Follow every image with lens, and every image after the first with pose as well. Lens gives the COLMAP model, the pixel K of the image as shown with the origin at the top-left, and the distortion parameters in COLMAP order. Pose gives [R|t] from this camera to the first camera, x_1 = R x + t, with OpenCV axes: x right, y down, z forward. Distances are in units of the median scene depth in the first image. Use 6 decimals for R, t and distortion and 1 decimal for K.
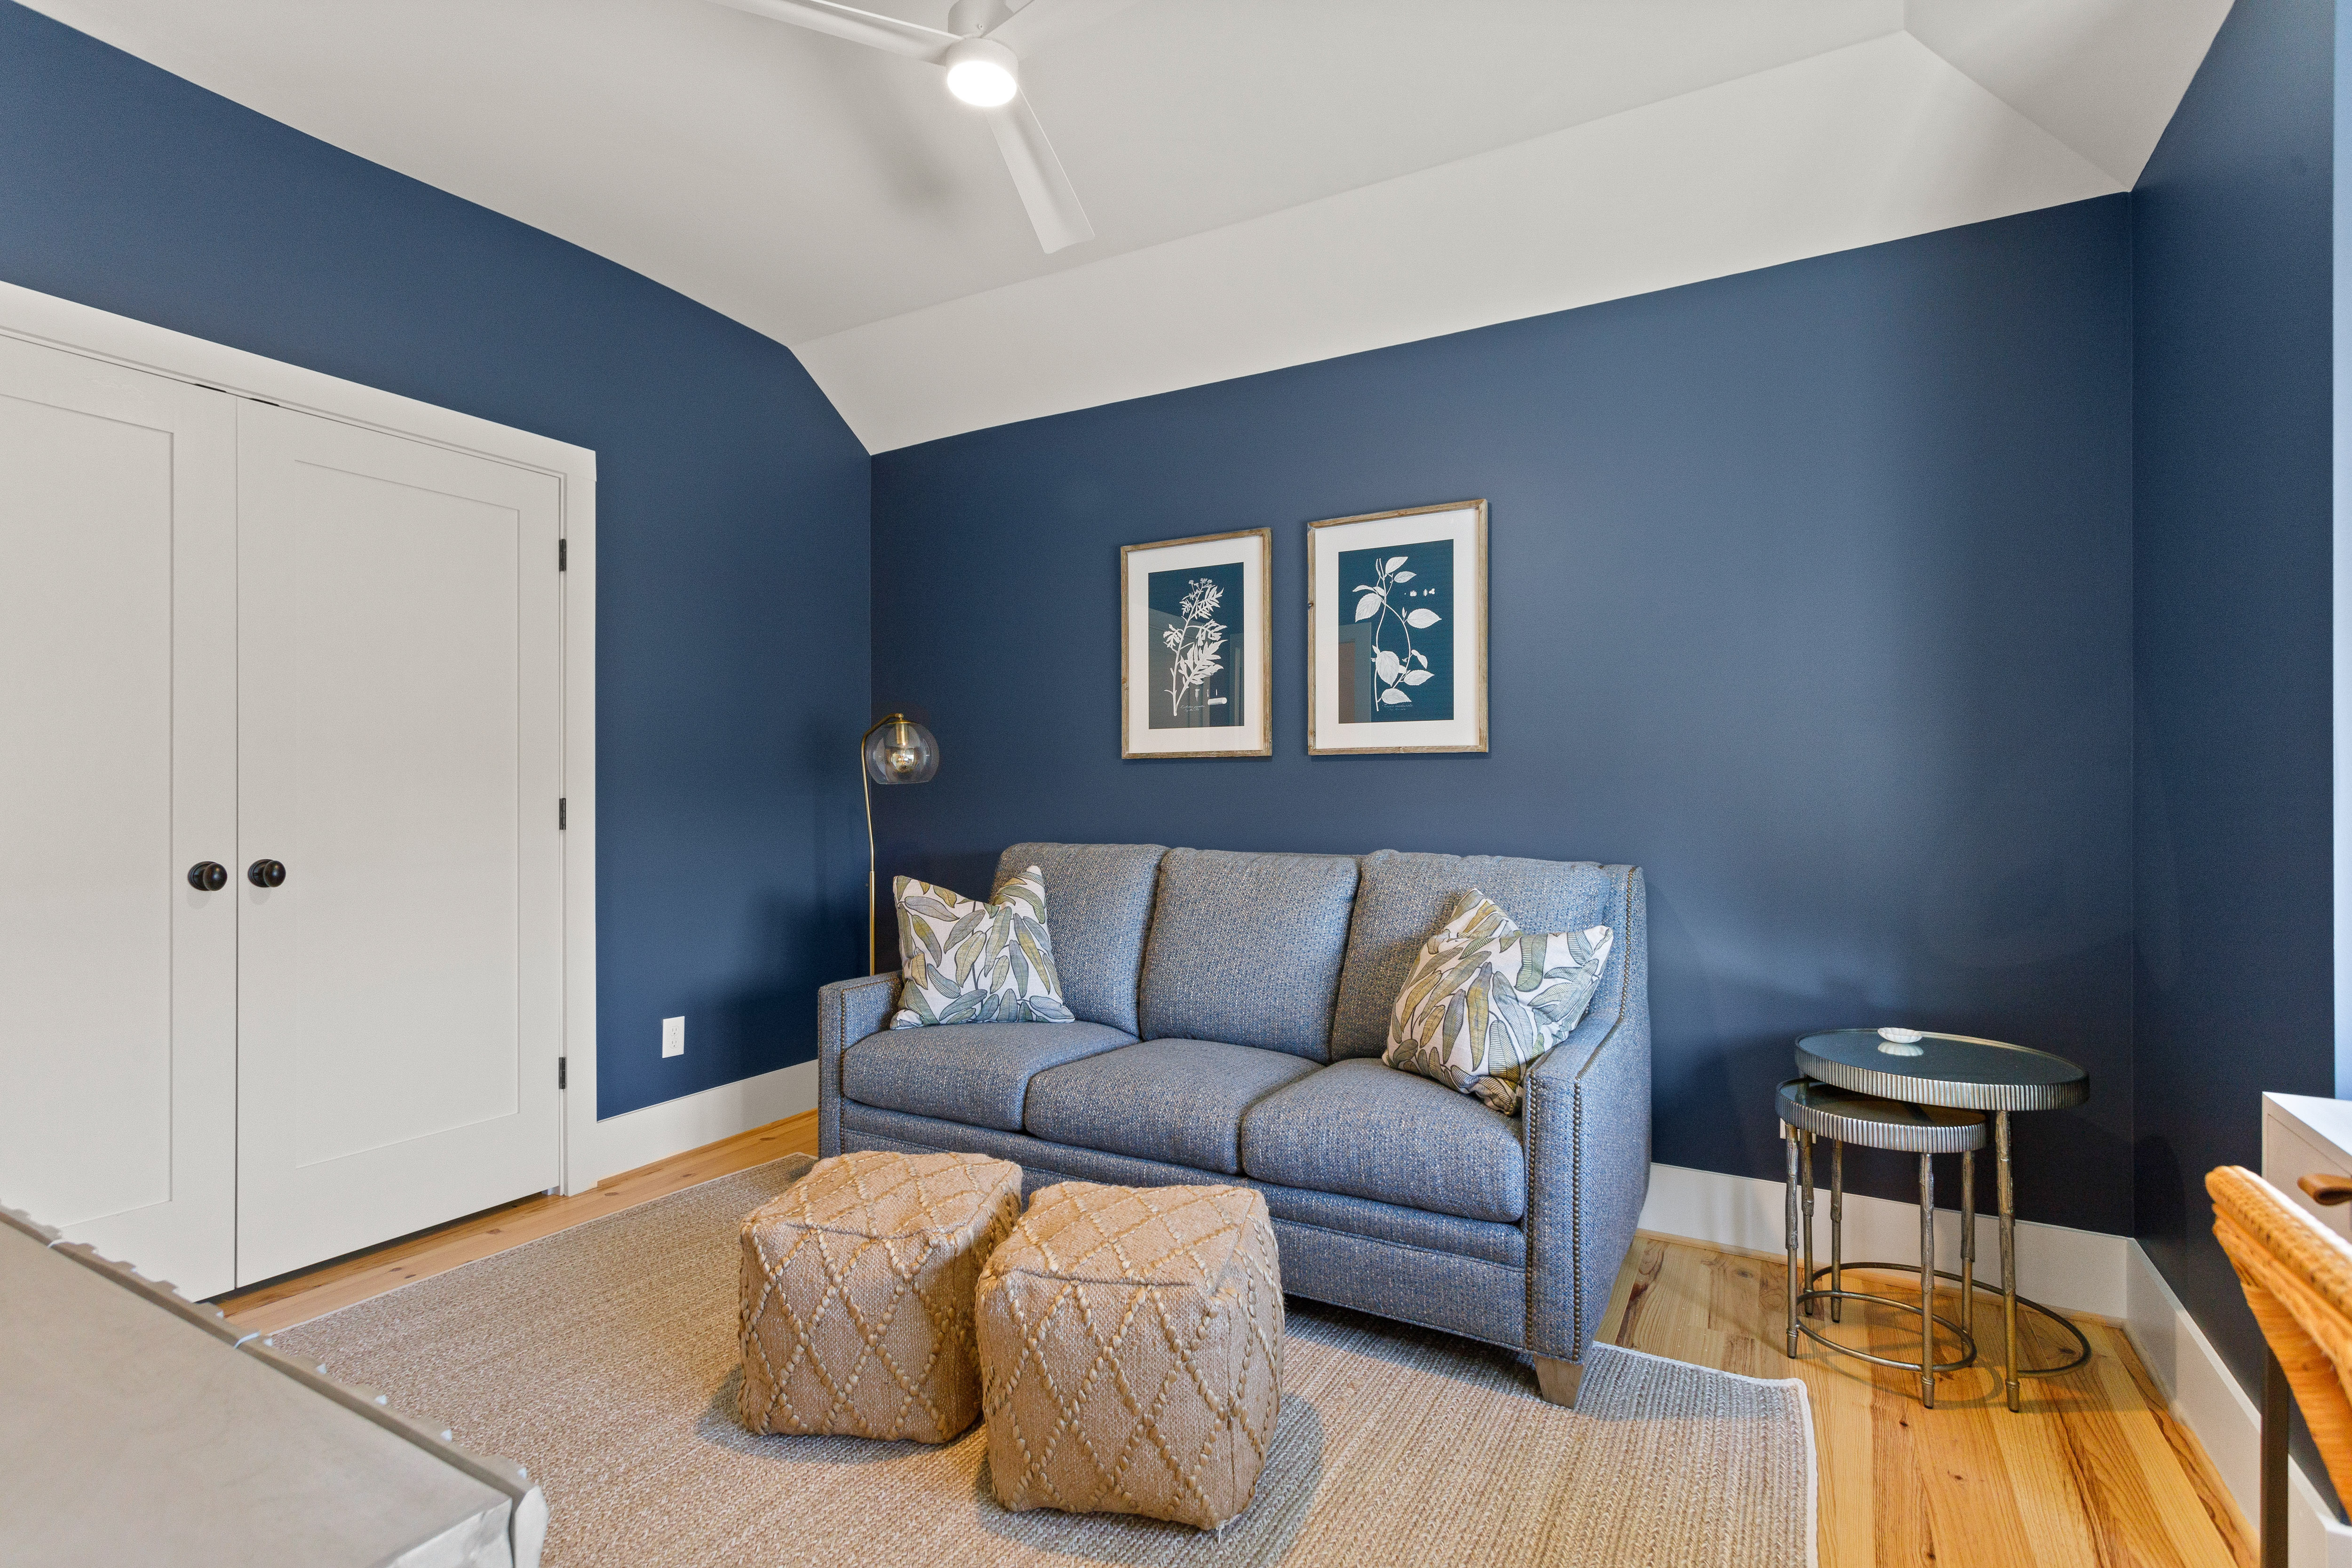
lens RADIAL K [[1122.5, 0, 1171.5], [0, 1122.5, 788.2], [0, 0, 1]] dist [0.003273, 0.000423]
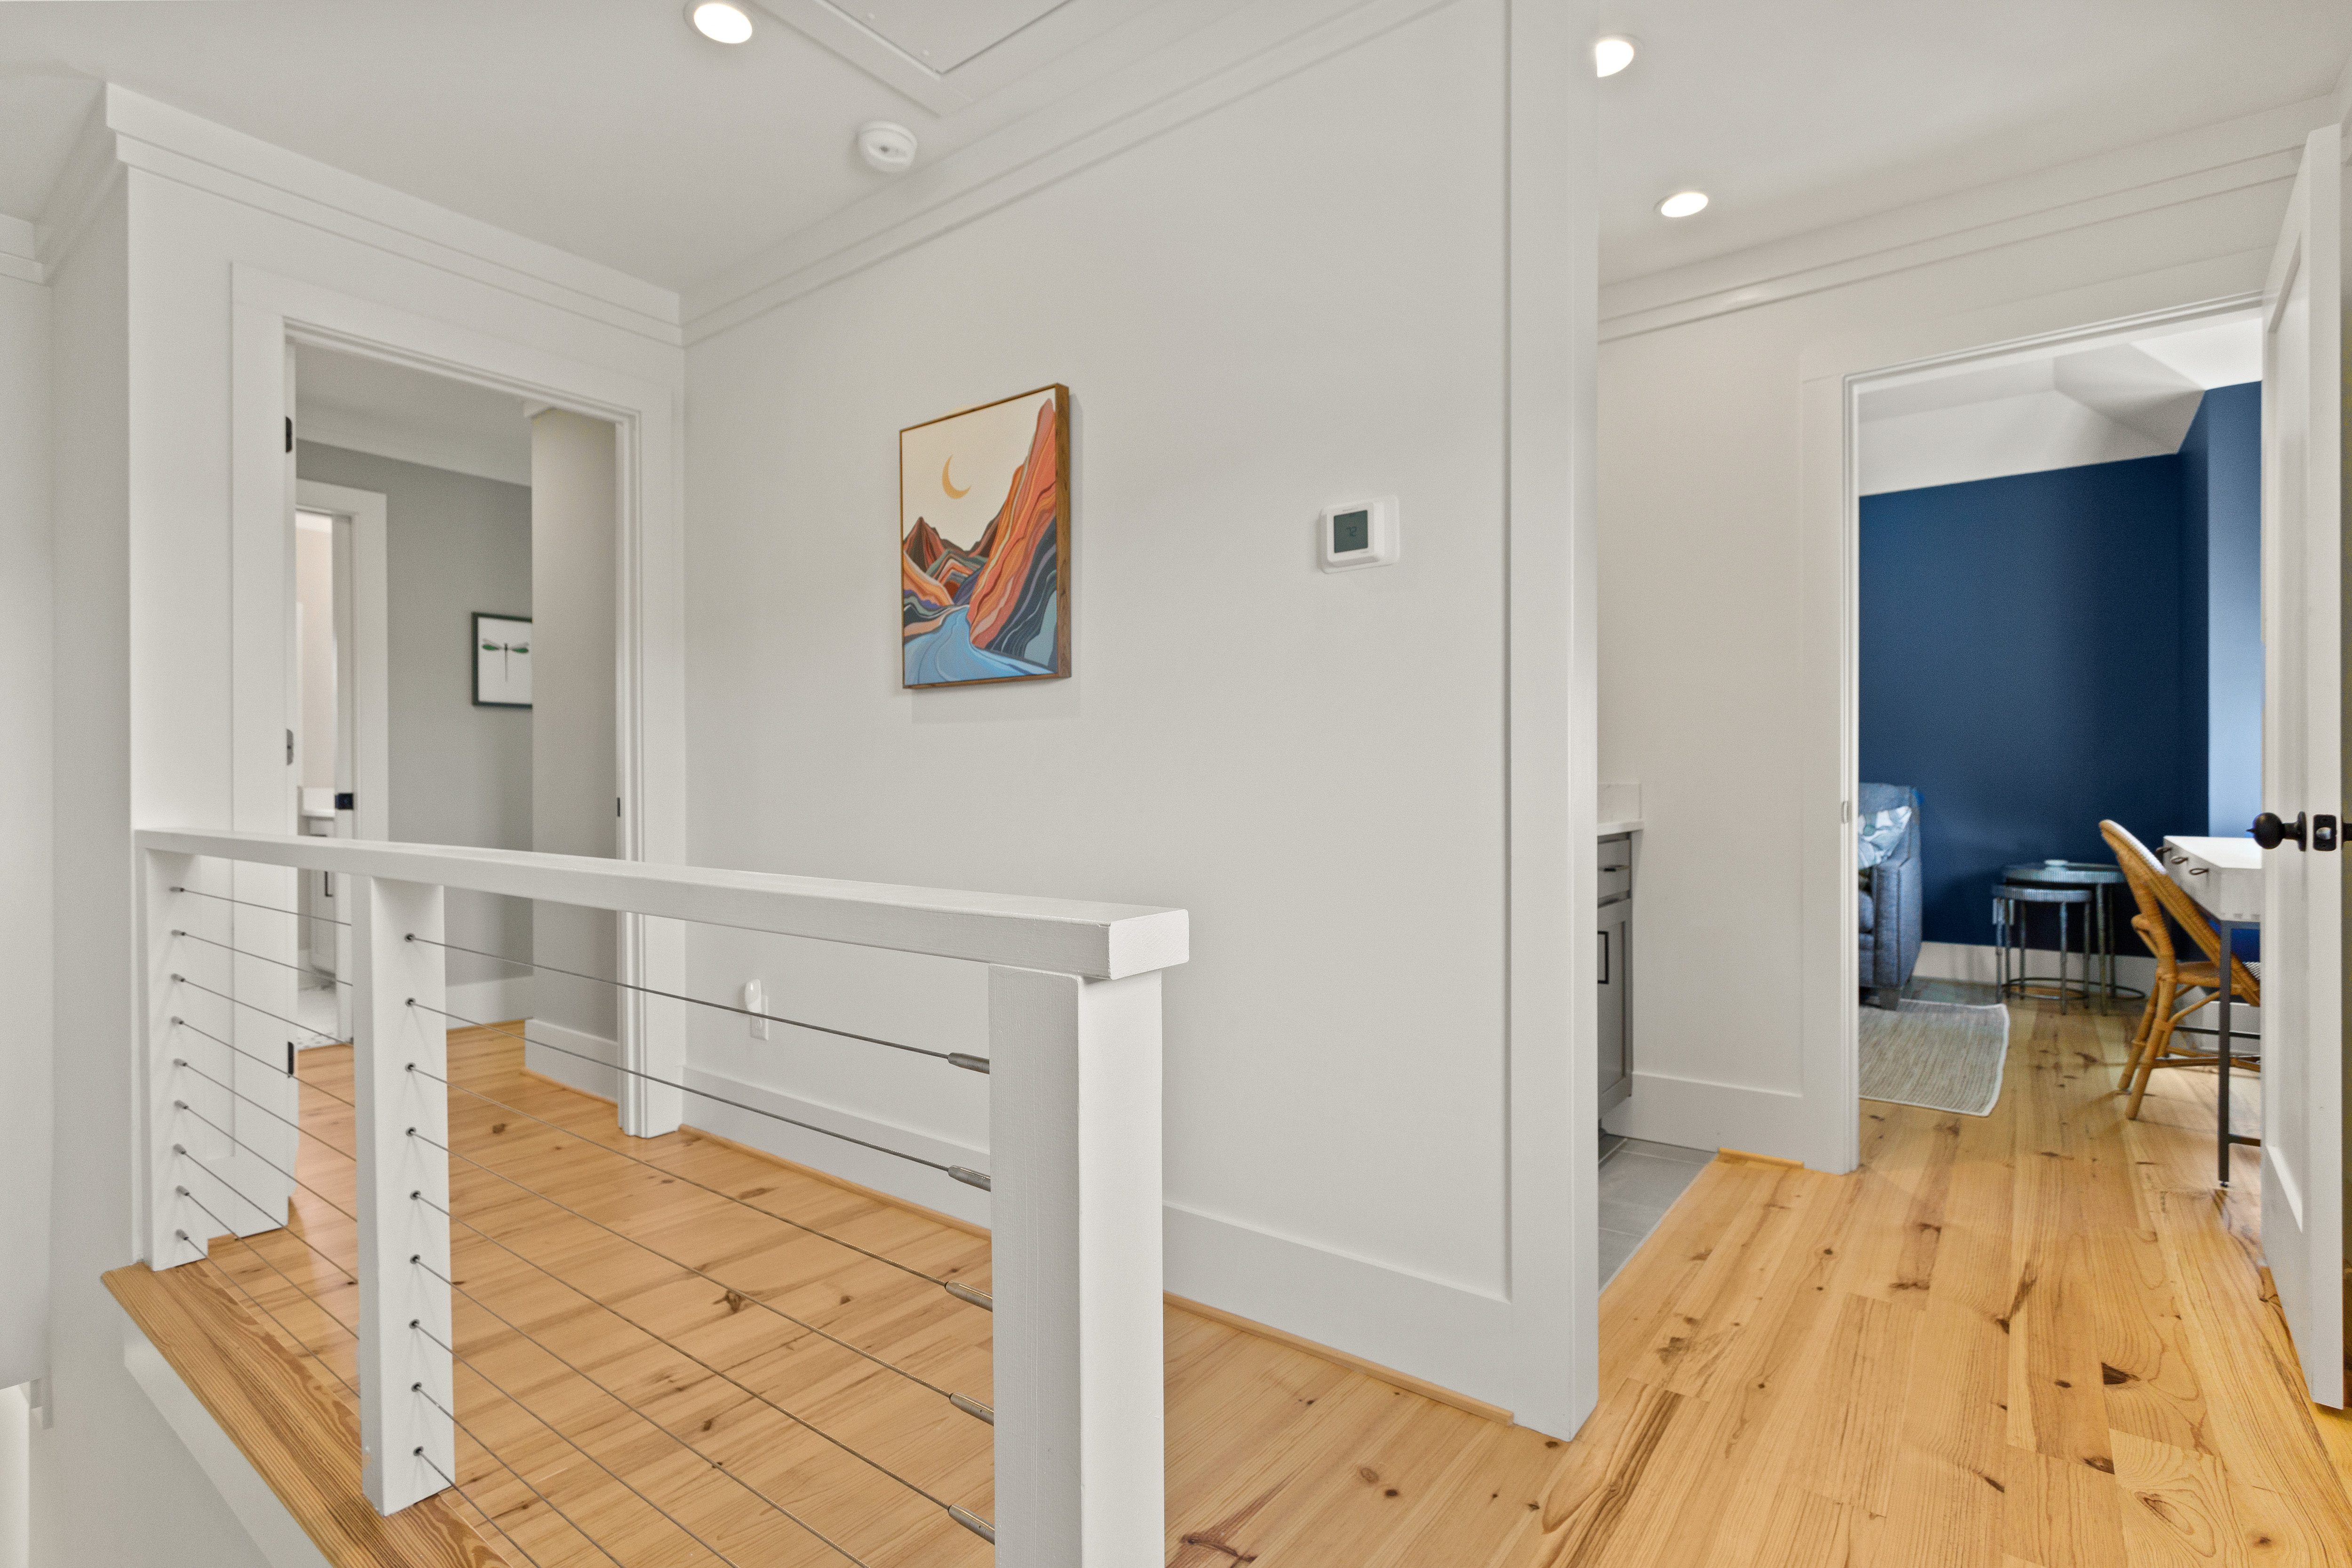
lens RADIAL K [[1122.5, 0, 1183.6], [0, 1122.5, 780.1], [0, 0, 1]] dist [0.003273, 0.000423]
pose [[0.991980, -0.001137, -0.126387, -0.728686], [0.002047, 0.999973, 0.007068, 0.051866], [0.126376, -0.007270, 0.991956, -1.338302]]
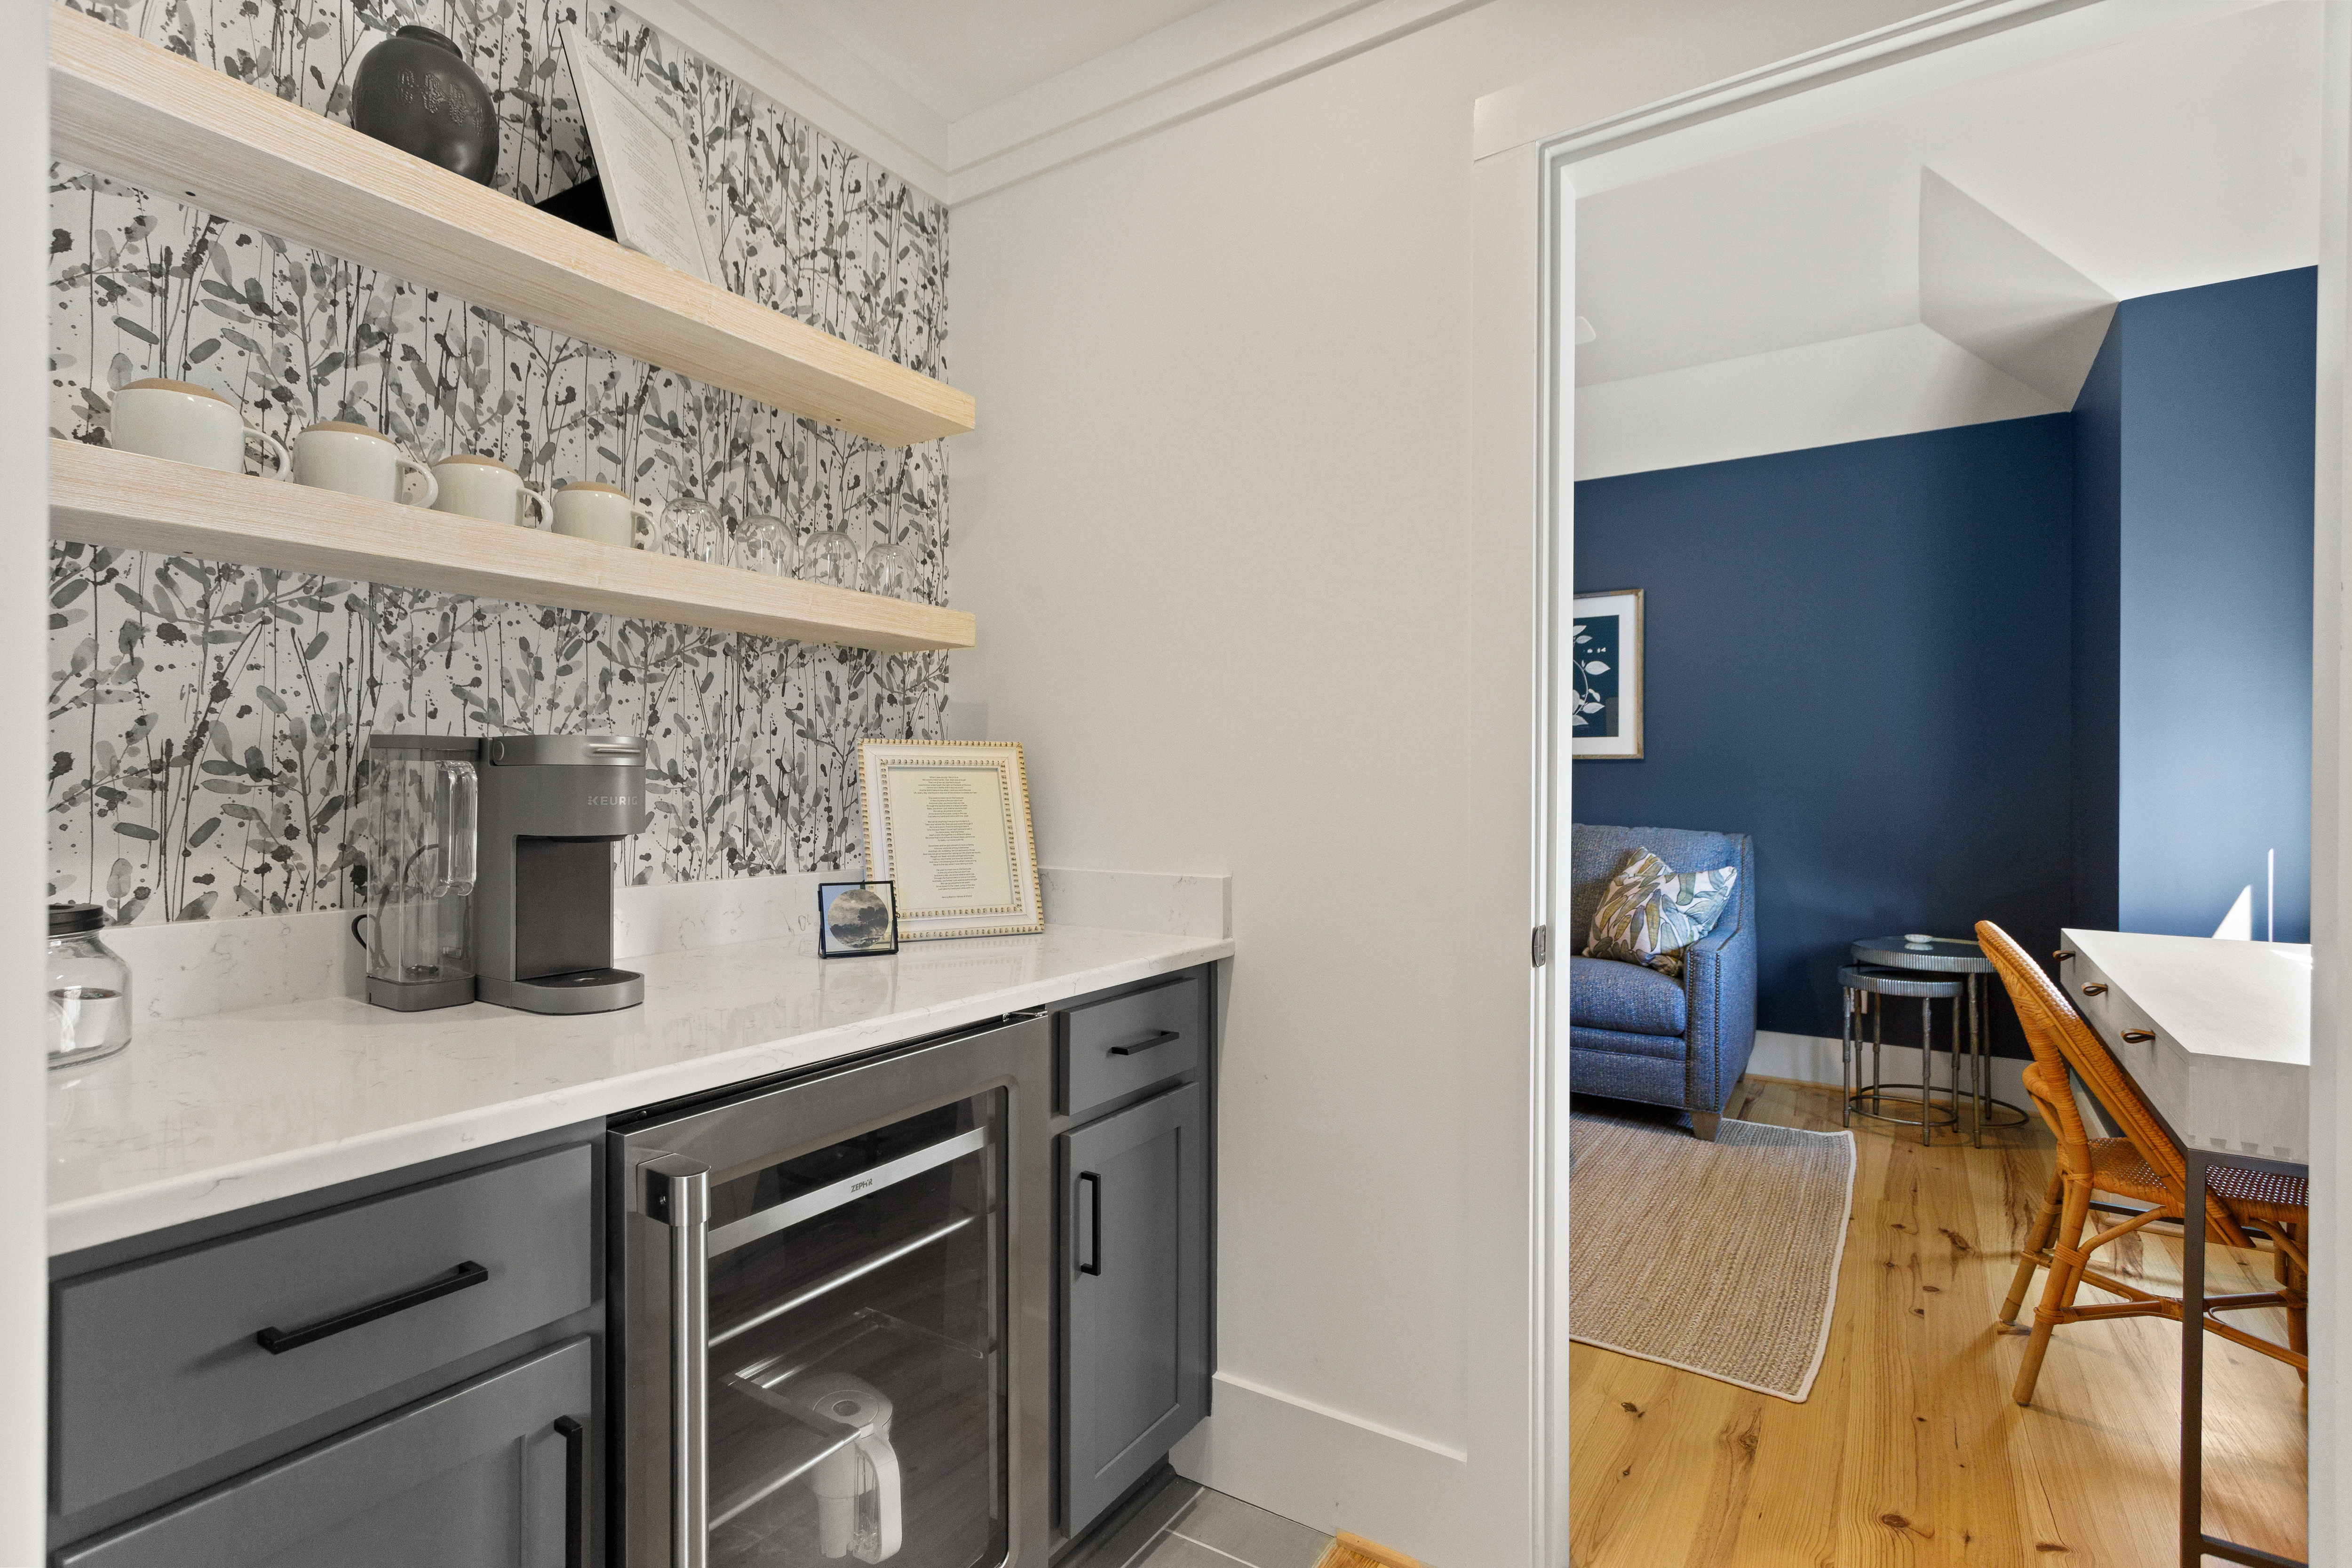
lens RADIAL K [[1122.5, 0, 1169.4], [0, 1122.5, 783.7], [0, 0, 1]] dist [0.003273, 0.000423]
pose [[0.998154, 0.005332, -0.060501, -0.343713], [-0.005064, 0.999977, 0.004572, -0.003758], [0.060524, -0.004257, 0.998158, -0.707247]]
